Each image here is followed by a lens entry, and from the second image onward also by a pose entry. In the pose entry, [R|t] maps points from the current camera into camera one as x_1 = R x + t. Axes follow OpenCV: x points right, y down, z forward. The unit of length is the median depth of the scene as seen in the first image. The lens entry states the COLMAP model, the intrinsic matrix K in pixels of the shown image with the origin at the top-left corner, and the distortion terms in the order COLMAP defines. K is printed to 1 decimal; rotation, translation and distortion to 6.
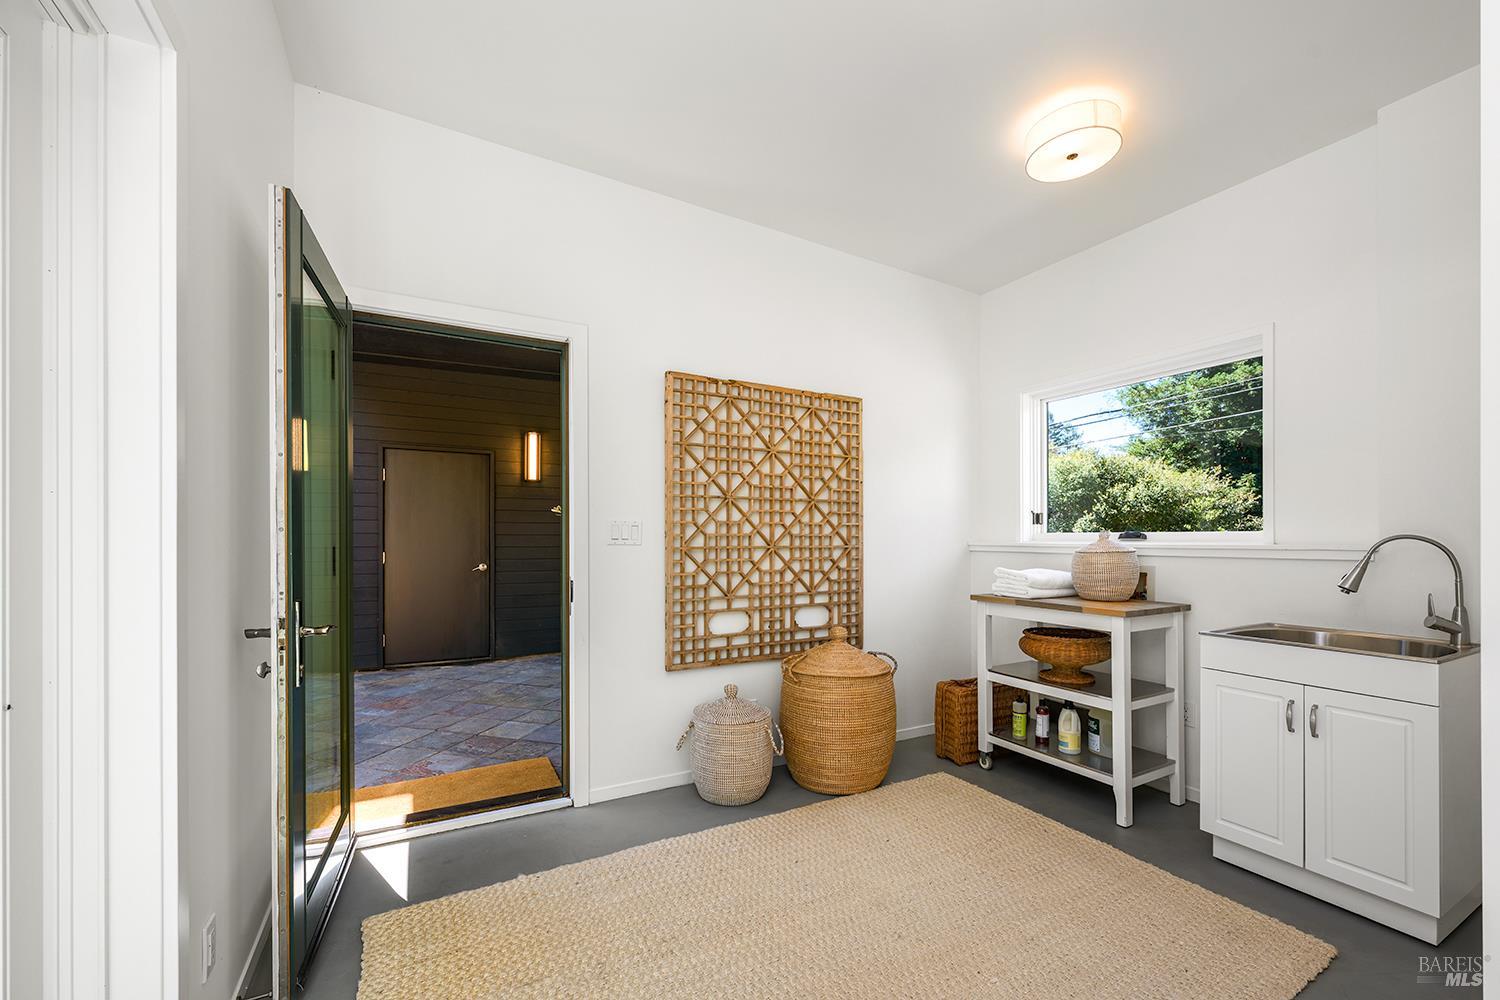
lens RADIAL K [[603.2, 0, 777.2], [0, 603.2, 546.5], [0, 0, 1]] dist [-0.001189, 0.000003]
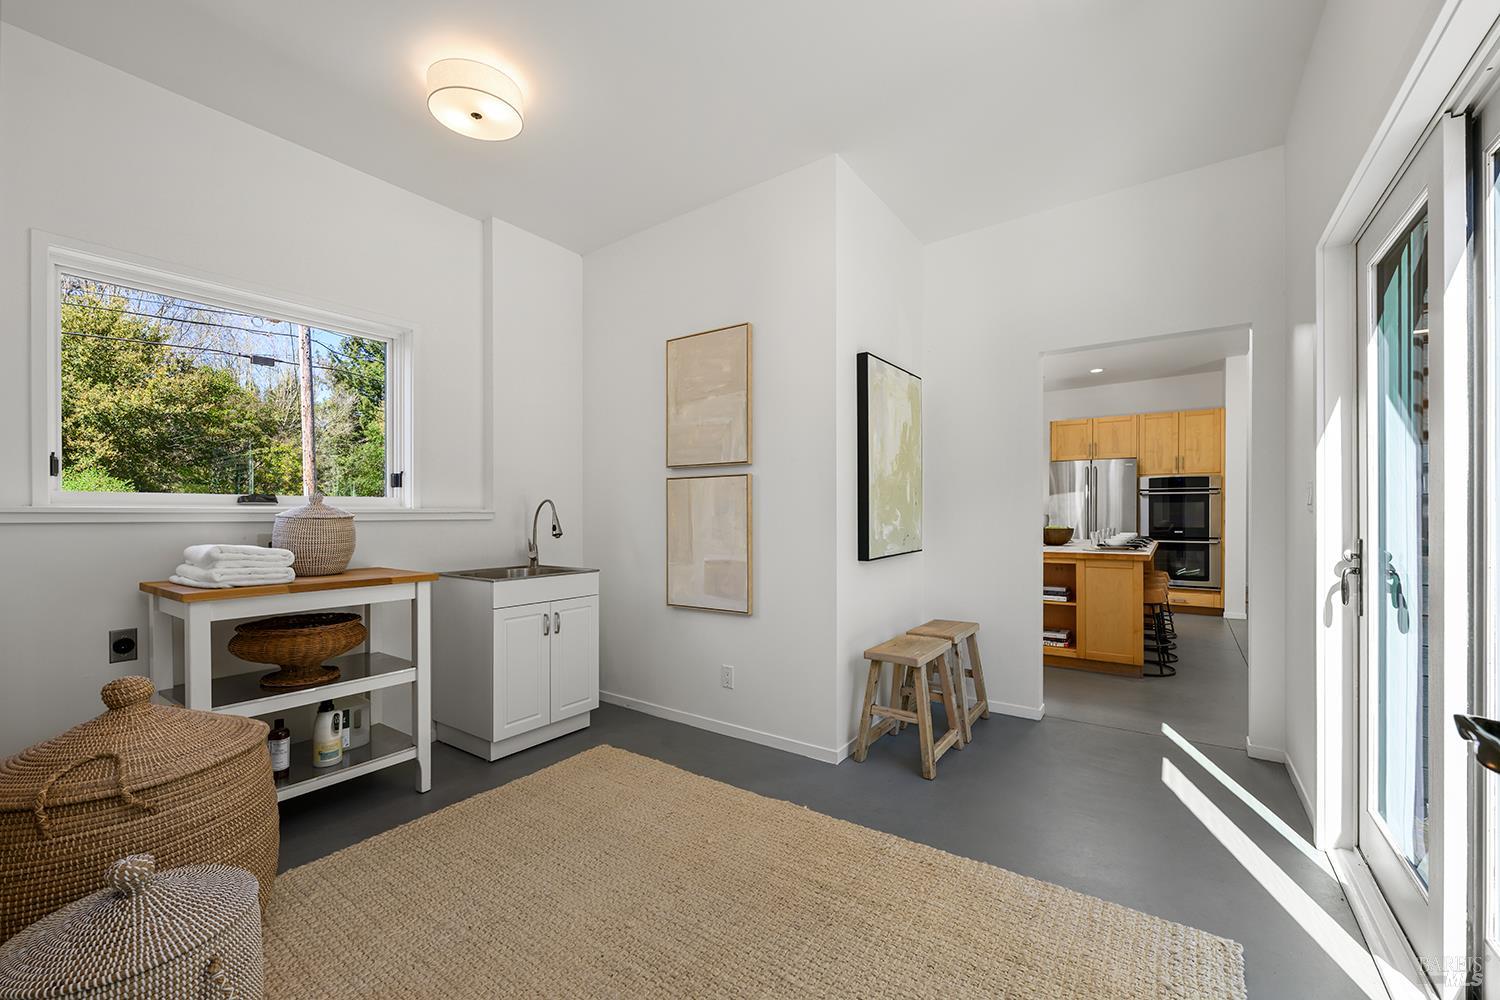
lens RADIAL K [[603.2, 0, 748.4], [0, 603.2, 509.9], [0, 0, 1]] dist [-0.001189, 0.000003]
pose [[-0.449072, 0.008538, 0.893455, -0.475944], [0.003084, 0.999963, -0.008005, 0.008519], [-0.893490, -0.000840, -0.449082, 0.832465]]
